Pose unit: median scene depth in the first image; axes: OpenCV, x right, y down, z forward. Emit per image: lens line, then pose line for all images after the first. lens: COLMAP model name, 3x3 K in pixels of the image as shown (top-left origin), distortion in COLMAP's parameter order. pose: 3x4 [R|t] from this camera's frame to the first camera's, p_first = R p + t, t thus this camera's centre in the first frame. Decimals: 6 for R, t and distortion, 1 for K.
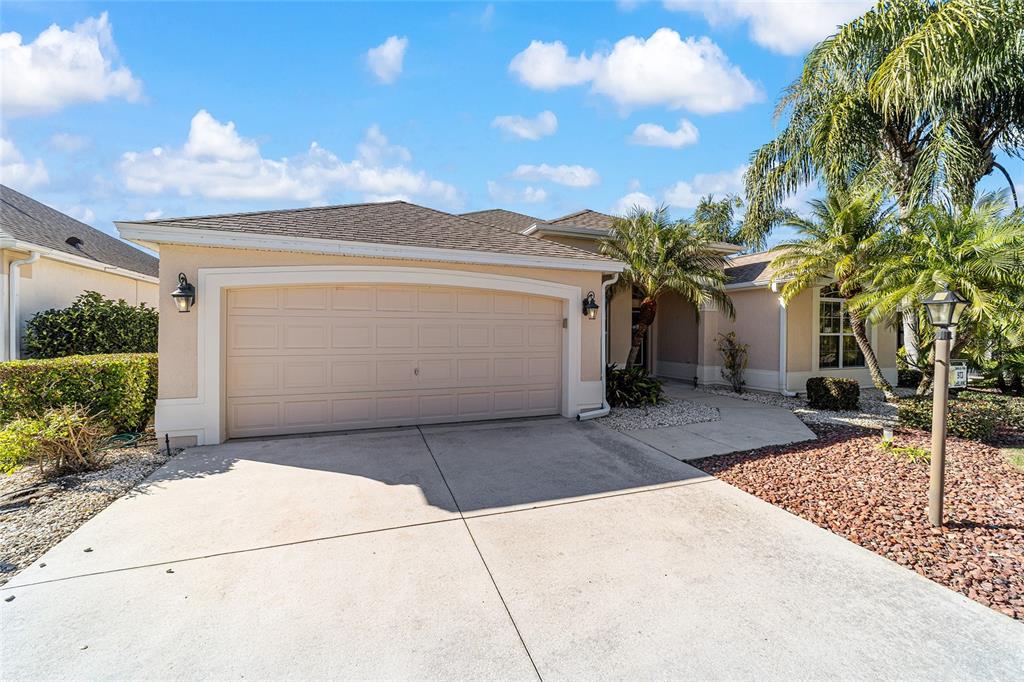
lens RADIAL K [[401.1, 0, 510.9], [0, 401.1, 337.5], [0, 0, 1]] dist [-0.020222, 0.010786]
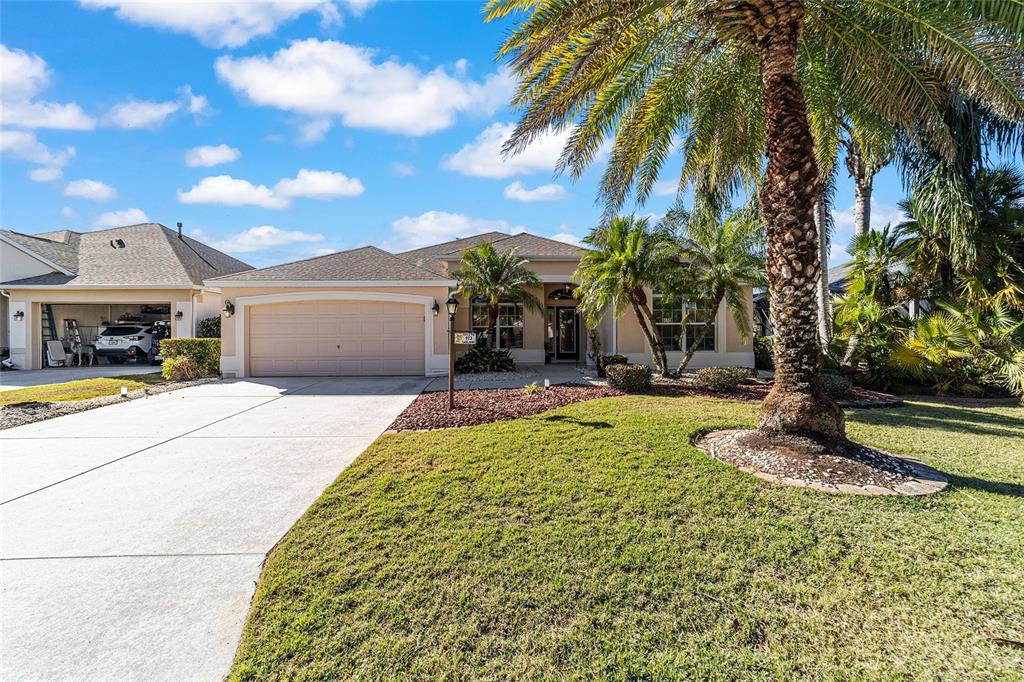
lens RADIAL K [[401.1, 0, 510.9], [0, 401.1, 337.5], [0, 0, 1]] dist [-0.020222, 0.010786]
pose [[0.949287, -0.006823, -0.314338, 1.051186], [0.005836, 0.999975, -0.004082, 0.050938], [0.314358, 0.002041, 0.949302, -0.476747]]
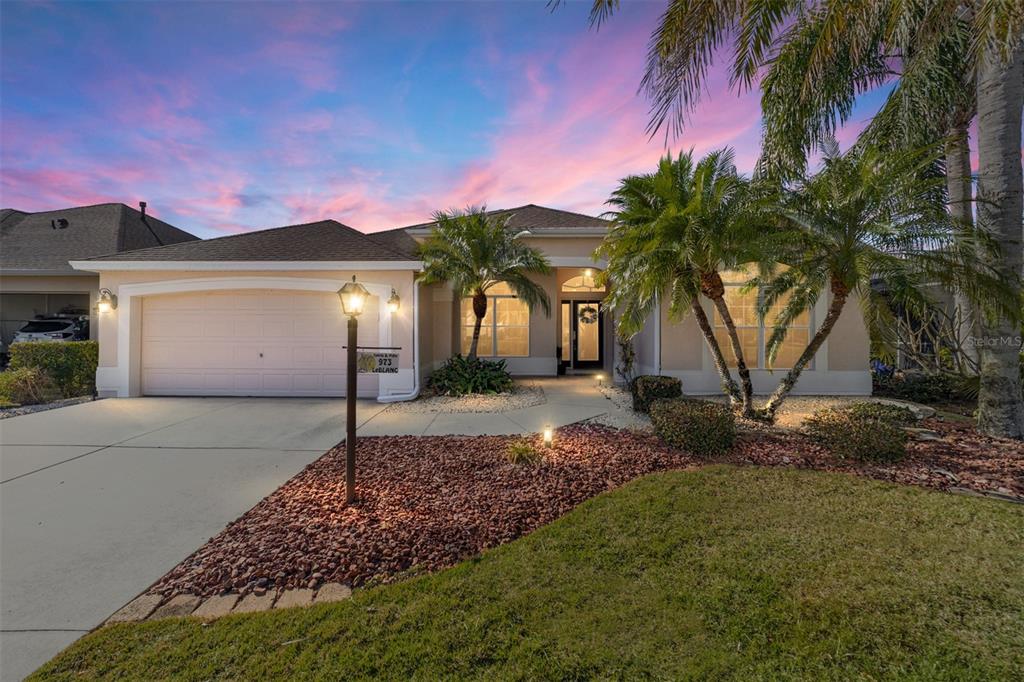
lens RADIAL K [[394.9, 0, 513.3], [0, 394.9, 334.0], [0, 0, 1]] dist [-0.018653, 0.011310]
pose [[0.931868, 0.005268, -0.362758, 0.958295], [-0.003556, 0.999979, 0.005385, 0.003981], [0.362779, -0.003728, 0.931868, 0.092922]]
